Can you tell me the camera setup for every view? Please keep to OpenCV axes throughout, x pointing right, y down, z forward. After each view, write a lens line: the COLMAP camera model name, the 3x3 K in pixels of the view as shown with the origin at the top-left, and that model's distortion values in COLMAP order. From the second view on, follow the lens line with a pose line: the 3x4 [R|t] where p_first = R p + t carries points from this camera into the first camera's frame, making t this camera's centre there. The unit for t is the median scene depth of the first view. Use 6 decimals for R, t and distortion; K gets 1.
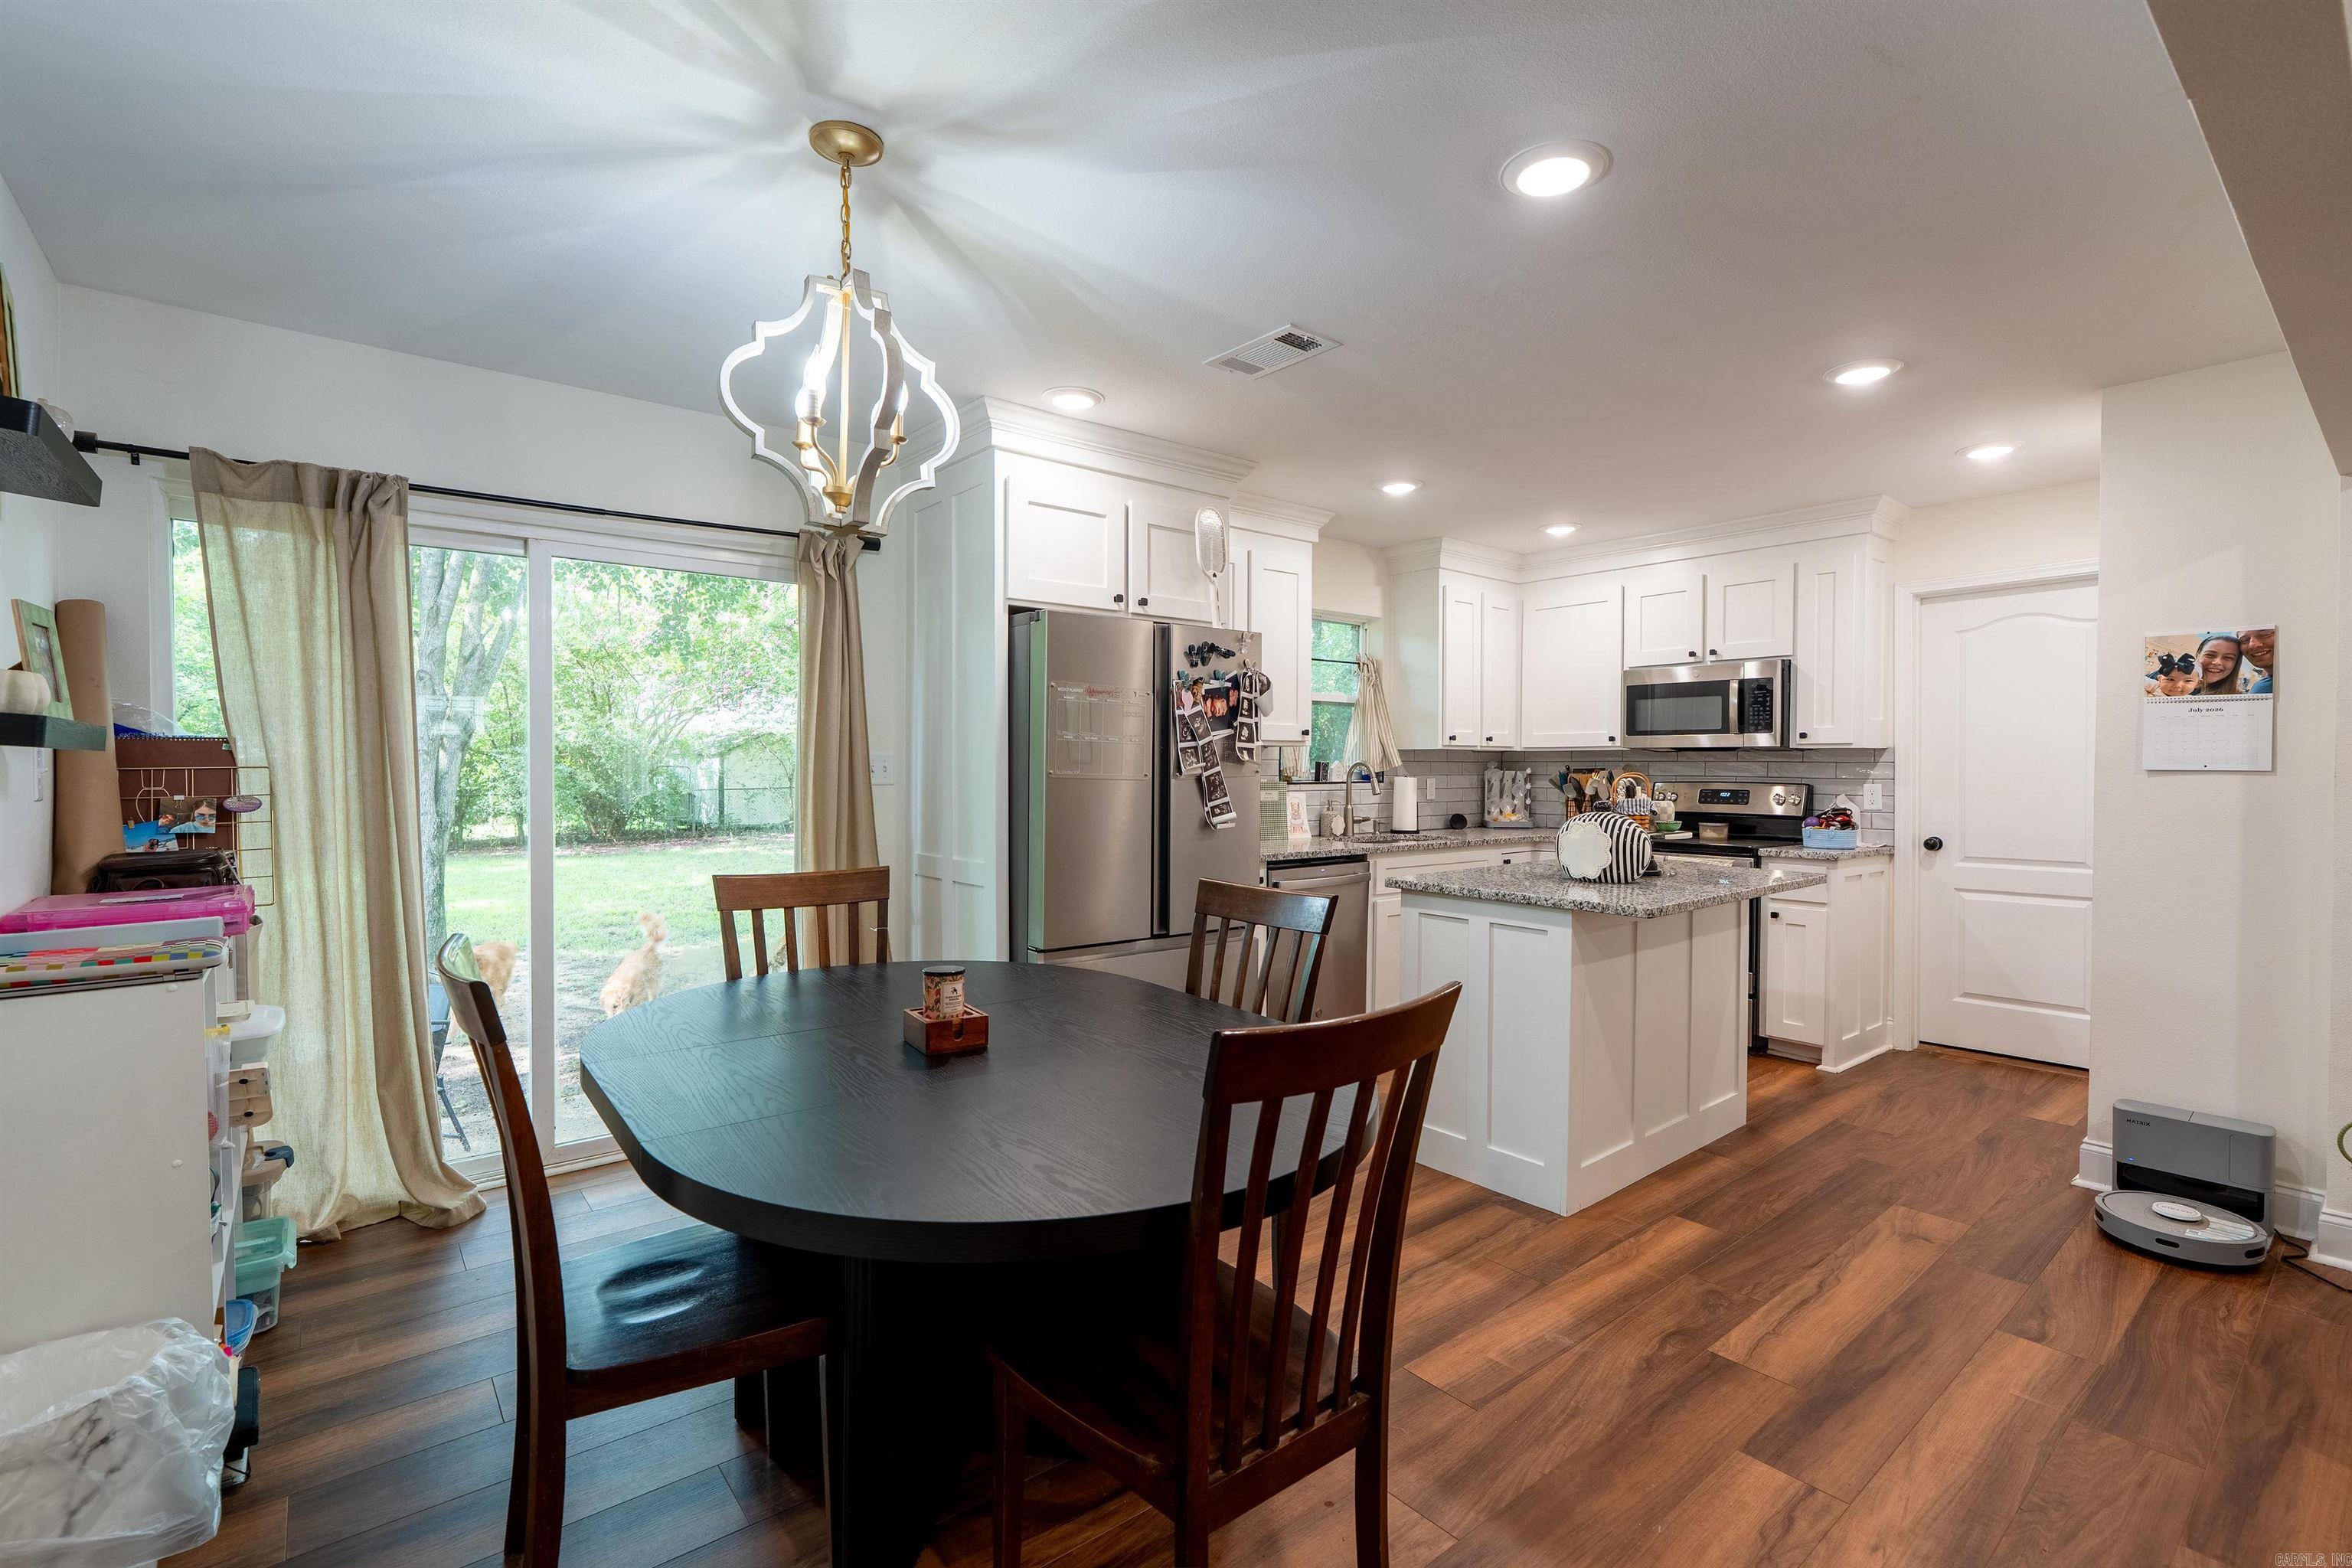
lens RADIAL K [[1053.2, 0, 1174.8], [0, 1053.2, 783.3], [0, 0, 1]] dist [-0.006546, 0.002932]
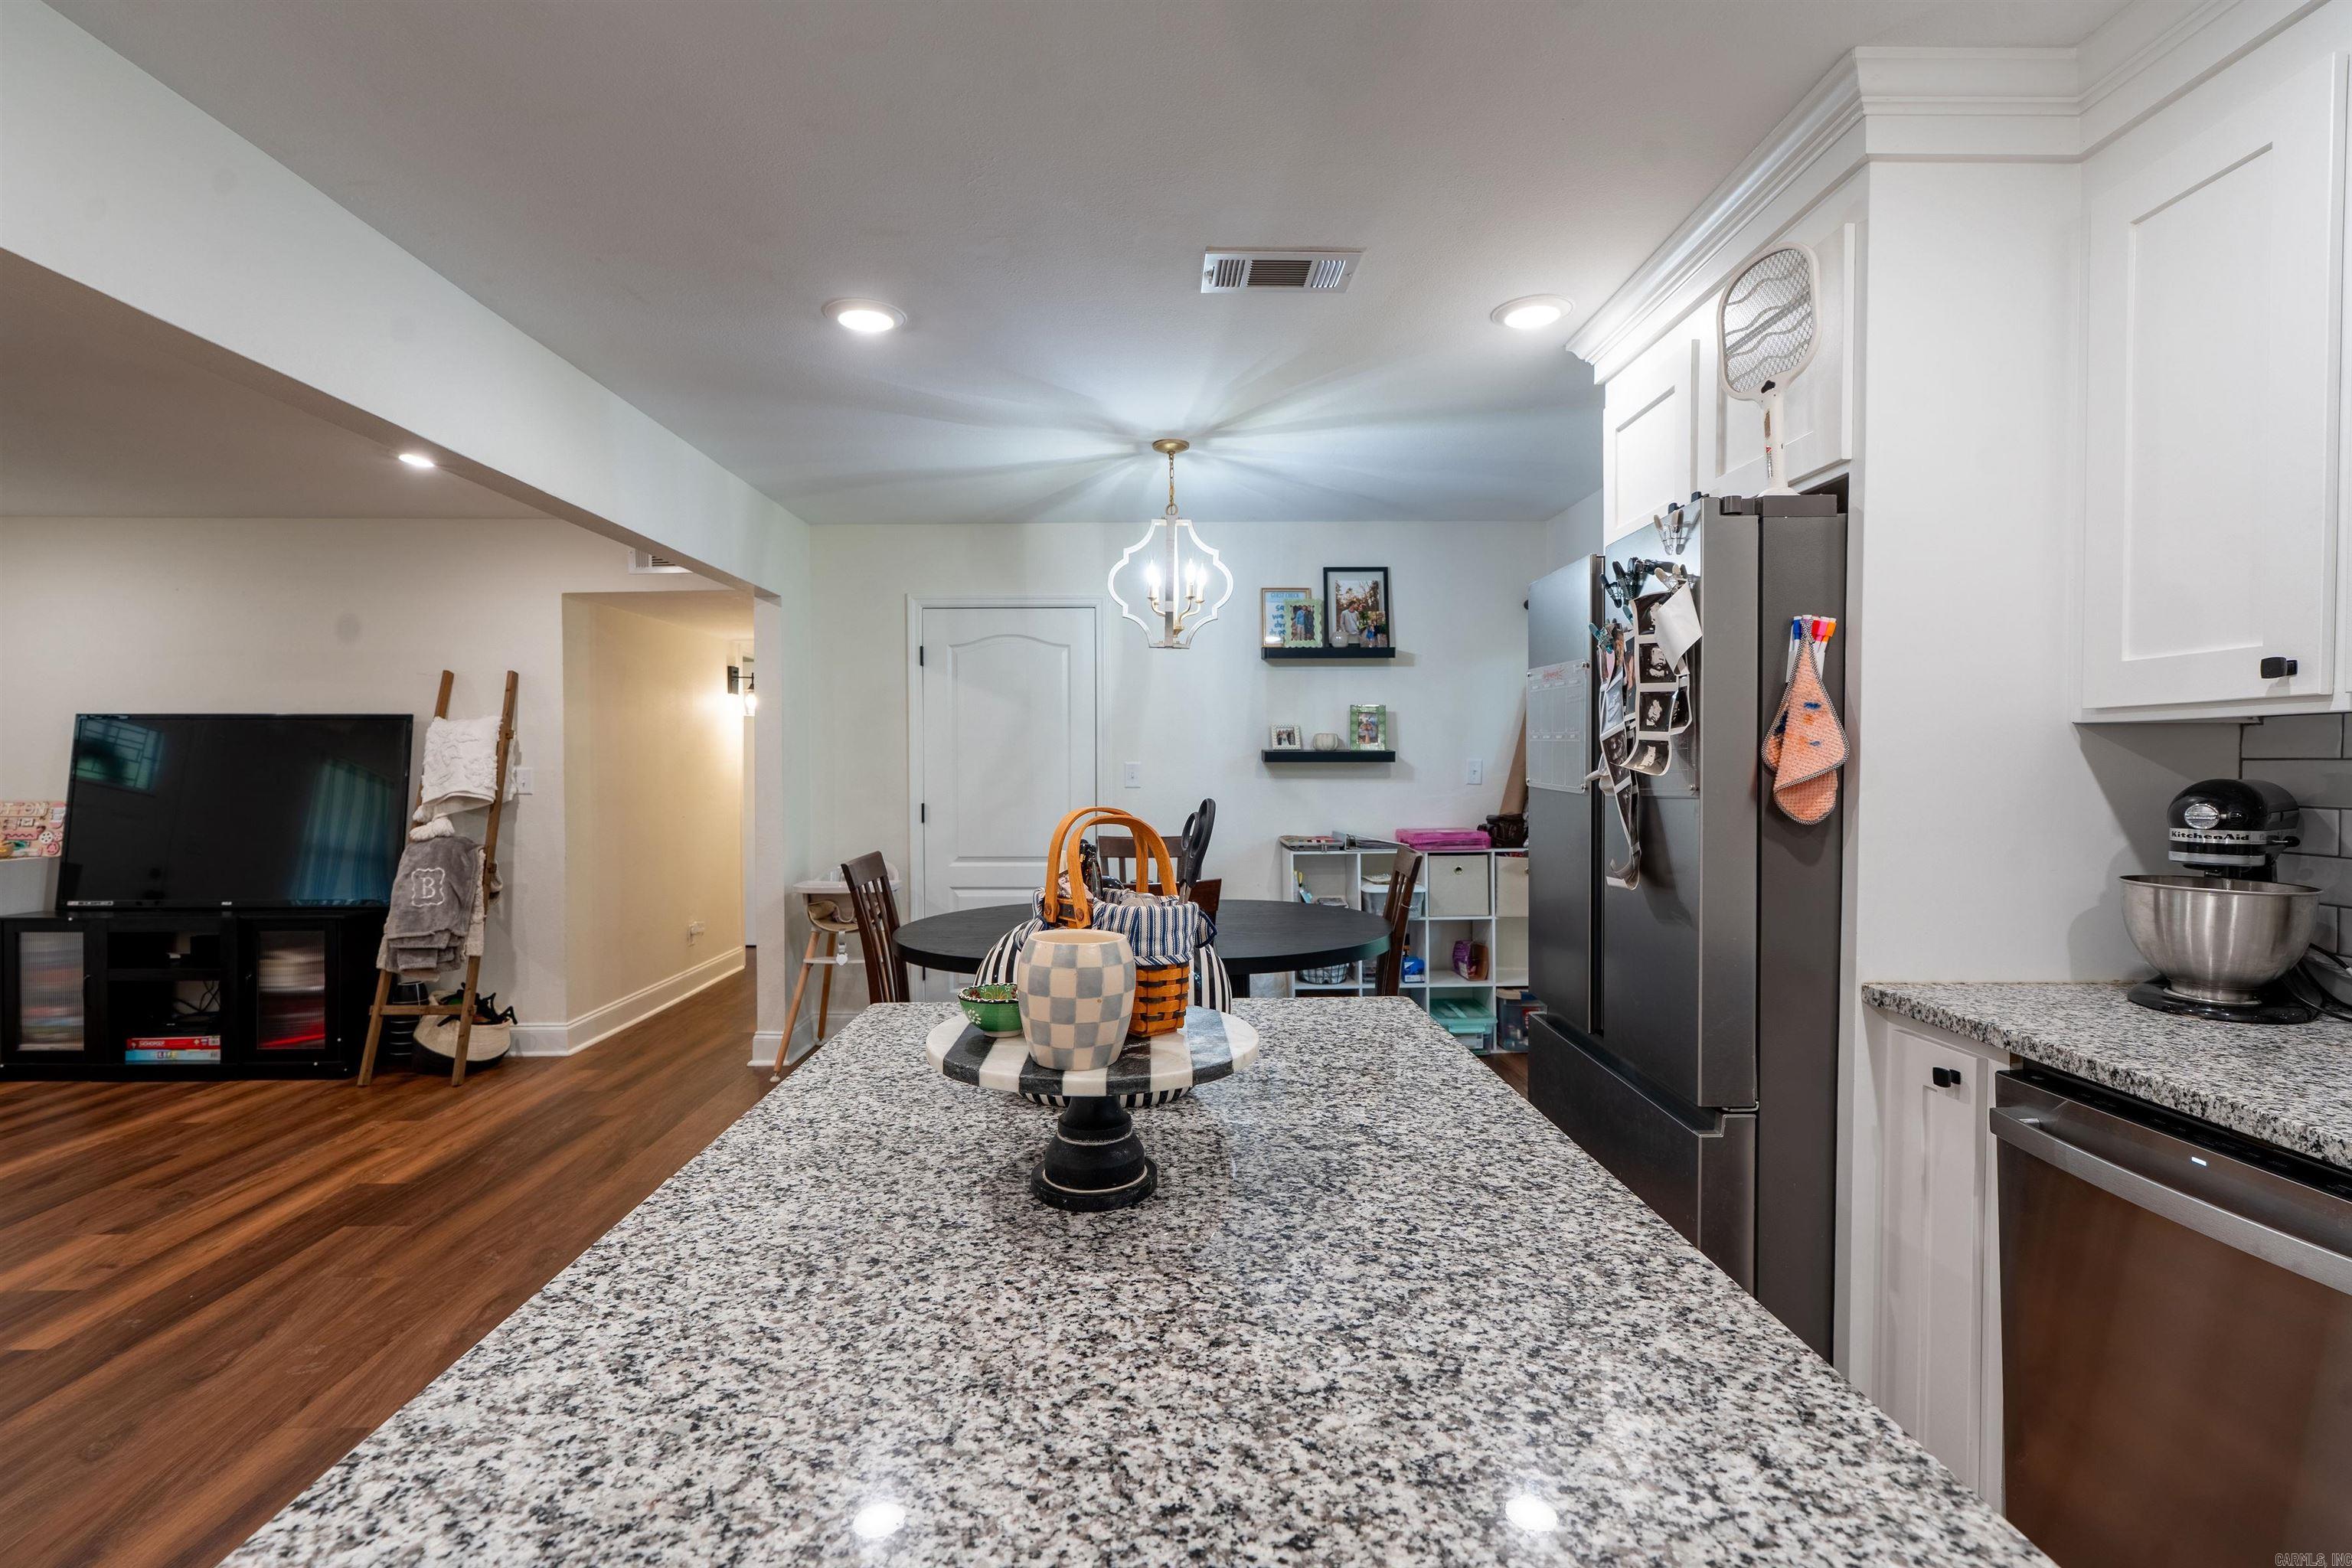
lens RADIAL K [[1053.2, 0, 1175.6], [0, 1053.2, 788.1], [0, 0, 1]] dist [-0.006546, 0.002932]
pose [[-0.617614, 0.018091, -0.786273, 0.552427], [-0.013720, 0.999335, 0.033770, -0.022197], [0.786361, 0.031644, -0.616956, 1.013065]]
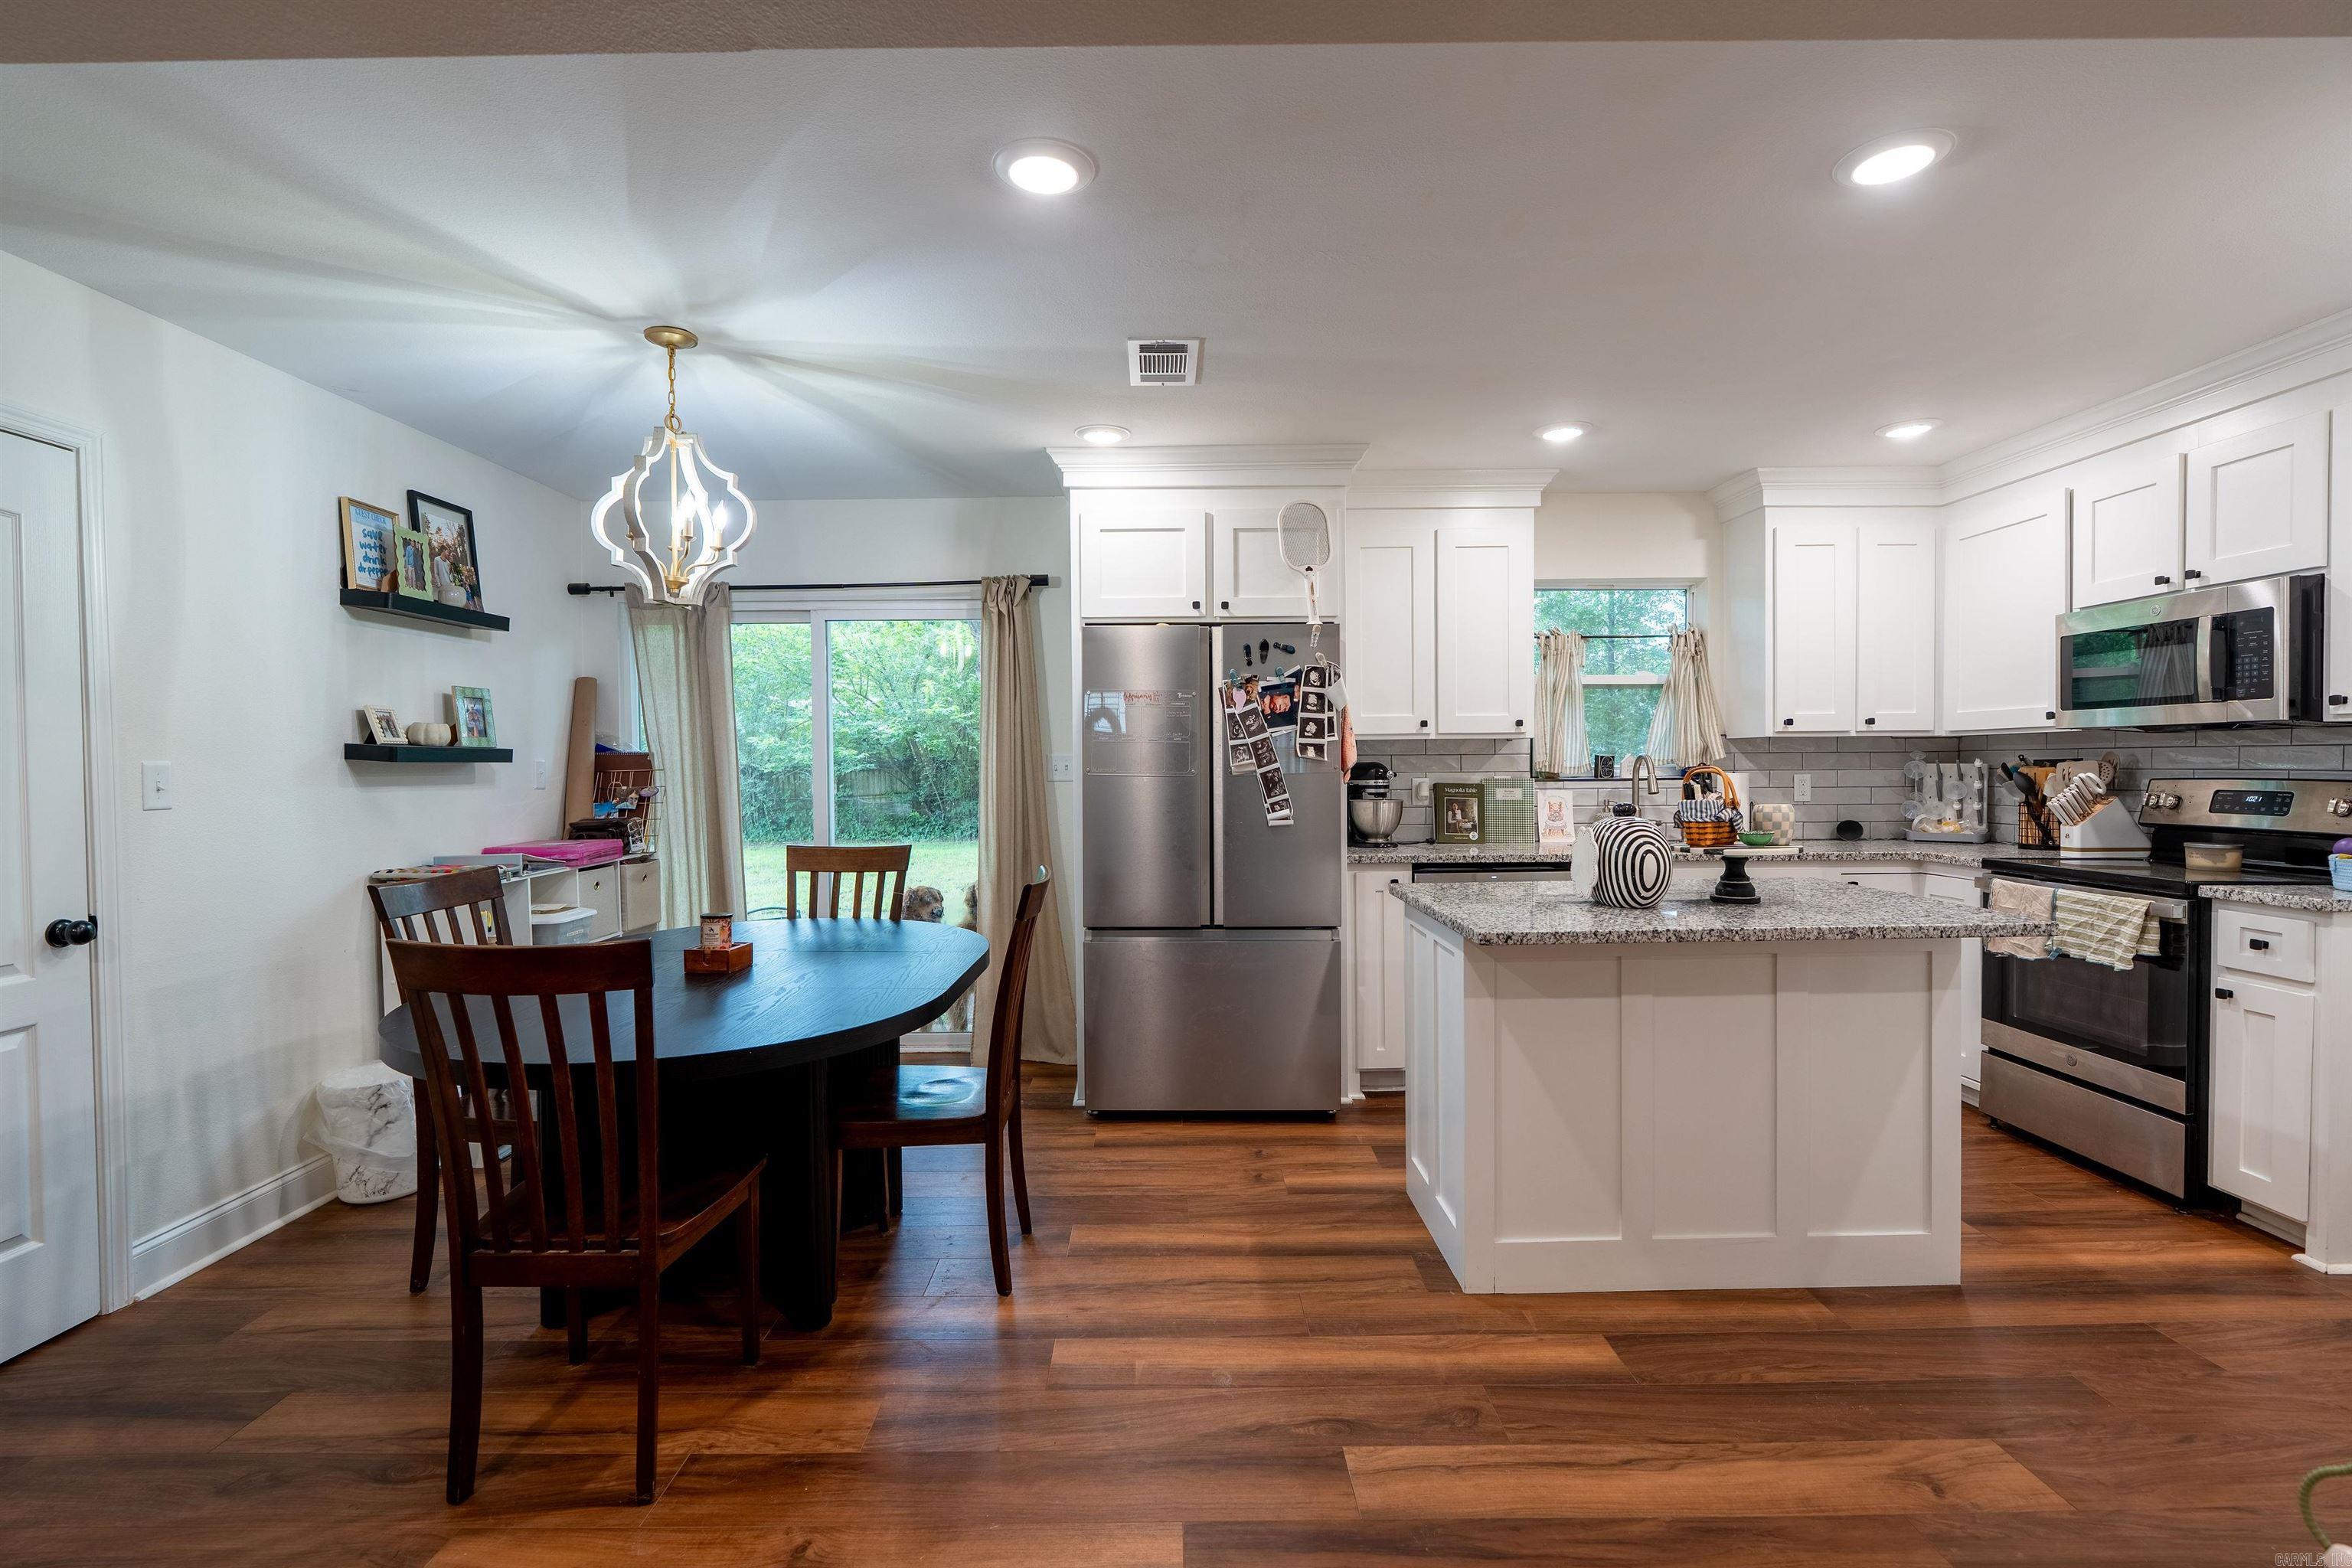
lens RADIAL K [[1053.2, 0, 1171.3], [0, 1053.2, 782.8], [0, 0, 1]] dist [-0.006546, 0.002932]
pose [[0.777080, 0.002821, -0.629395, 0.519245], [-0.000753, 0.999993, 0.003553, -0.000755], [0.629401, -0.002287, 0.777077, 0.140923]]
